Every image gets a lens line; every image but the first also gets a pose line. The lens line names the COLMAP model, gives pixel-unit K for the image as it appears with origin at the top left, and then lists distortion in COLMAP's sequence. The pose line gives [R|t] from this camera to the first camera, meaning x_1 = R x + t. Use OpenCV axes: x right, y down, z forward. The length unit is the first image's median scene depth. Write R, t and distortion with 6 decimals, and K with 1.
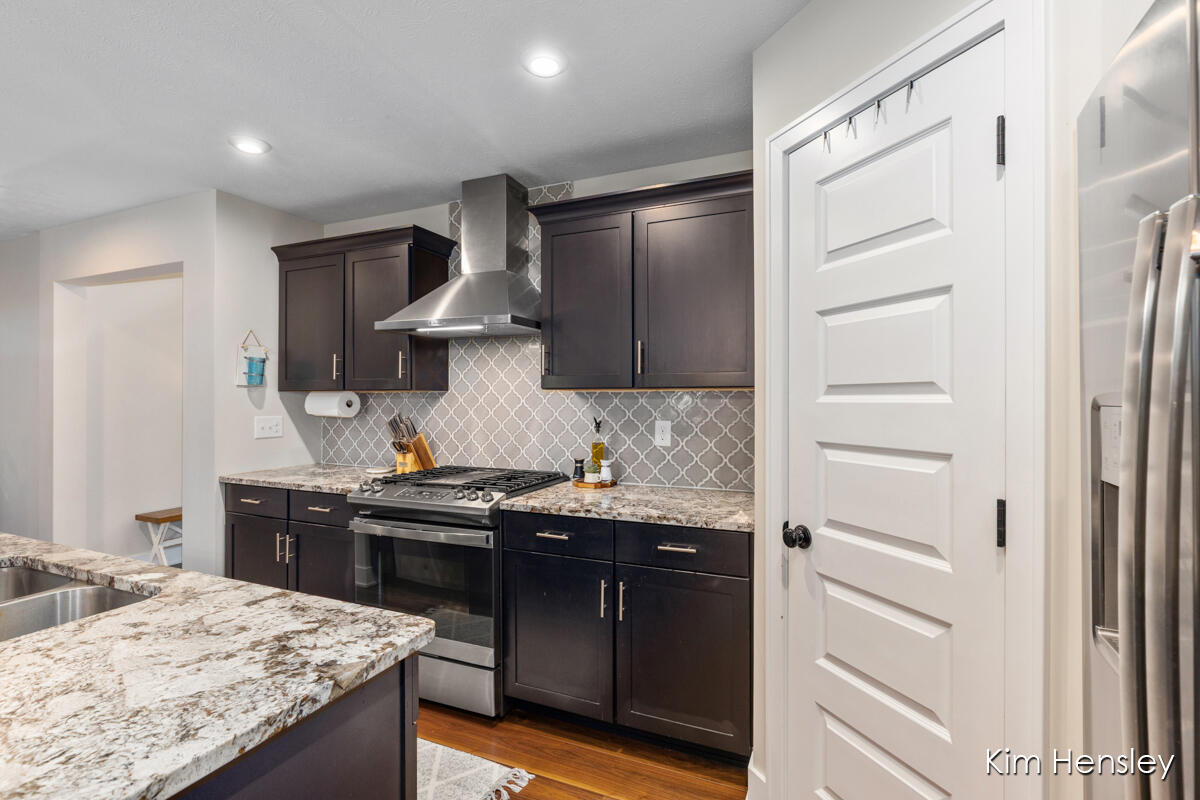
lens RADIAL K [[557.9, 0, 600.0], [0, 557.9, 400.0], [0, 0, 1]] dist [-0.004329, -0.000822]
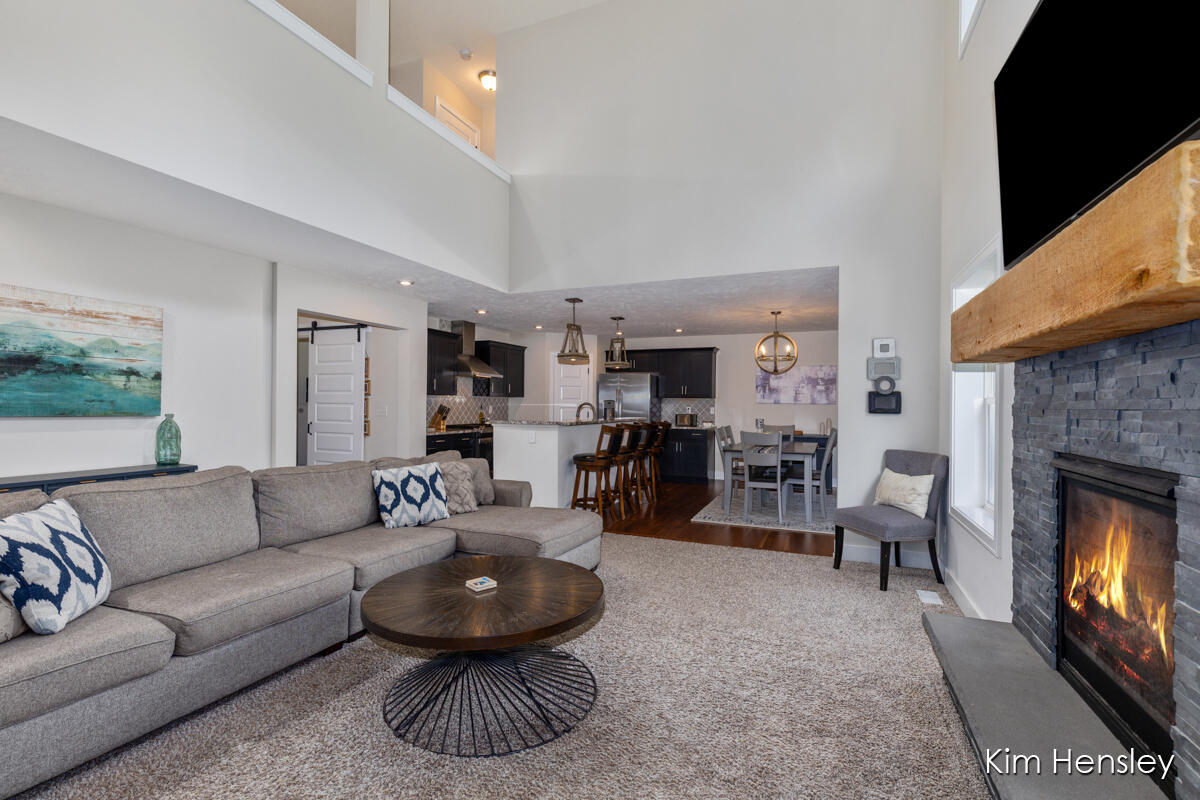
lens RADIAL K [[538.0, 0, 600.0], [0, 538.0, 400.0], [0, 0, 1]] dist [0.002108, 0.000261]
pose [[-0.018754, 0.004127, 0.999816, -3.070777], [-0.007350, 0.999964, -0.004265, 0.010555], [-0.999797, -0.007428, -0.018723, 0.387170]]
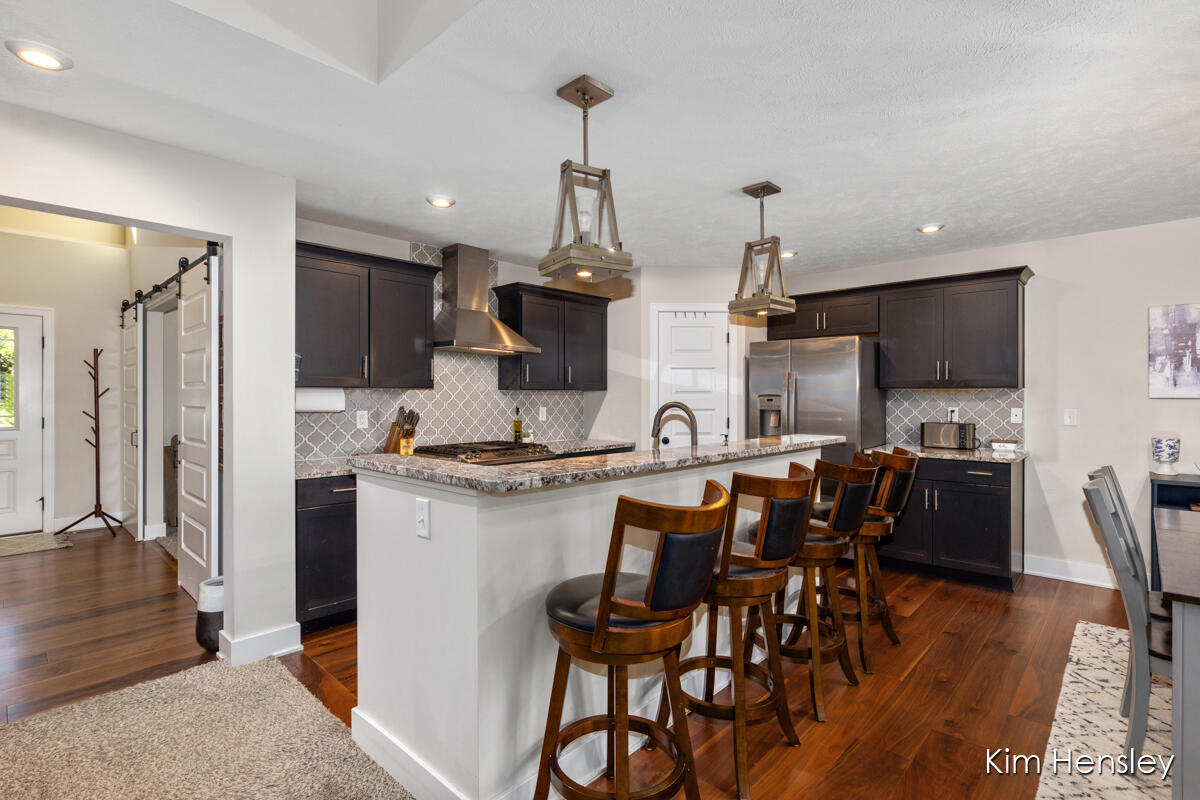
lens RADIAL K [[557.9, 0, 600.0], [0, 557.9, 400.0], [0, 0, 1]] dist [-0.004329, -0.000822]
pose [[0.335402, -0.006169, 0.942055, -1.538428], [0.001824, 0.999981, 0.005899, 0.002856], [-0.942073, -0.000260, 0.335407, 0.185880]]
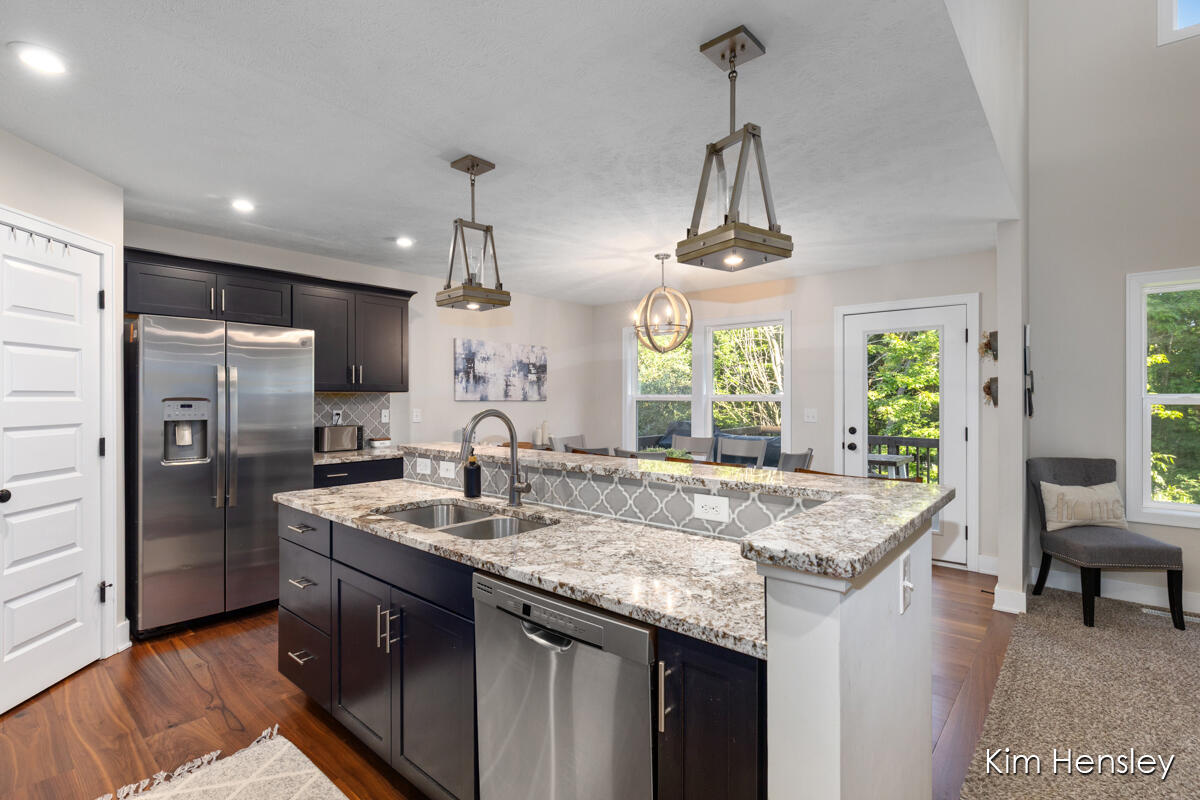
lens RADIAL K [[557.9, 0, 600.0], [0, 557.9, 400.0], [0, 0, 1]] dist [-0.004329, -0.000822]
pose [[-0.958075, 0.001665, 0.286513, -0.875990], [0.003056, 0.999986, 0.004411, -0.000340], [-0.286501, 0.005102, -0.958066, 1.141985]]
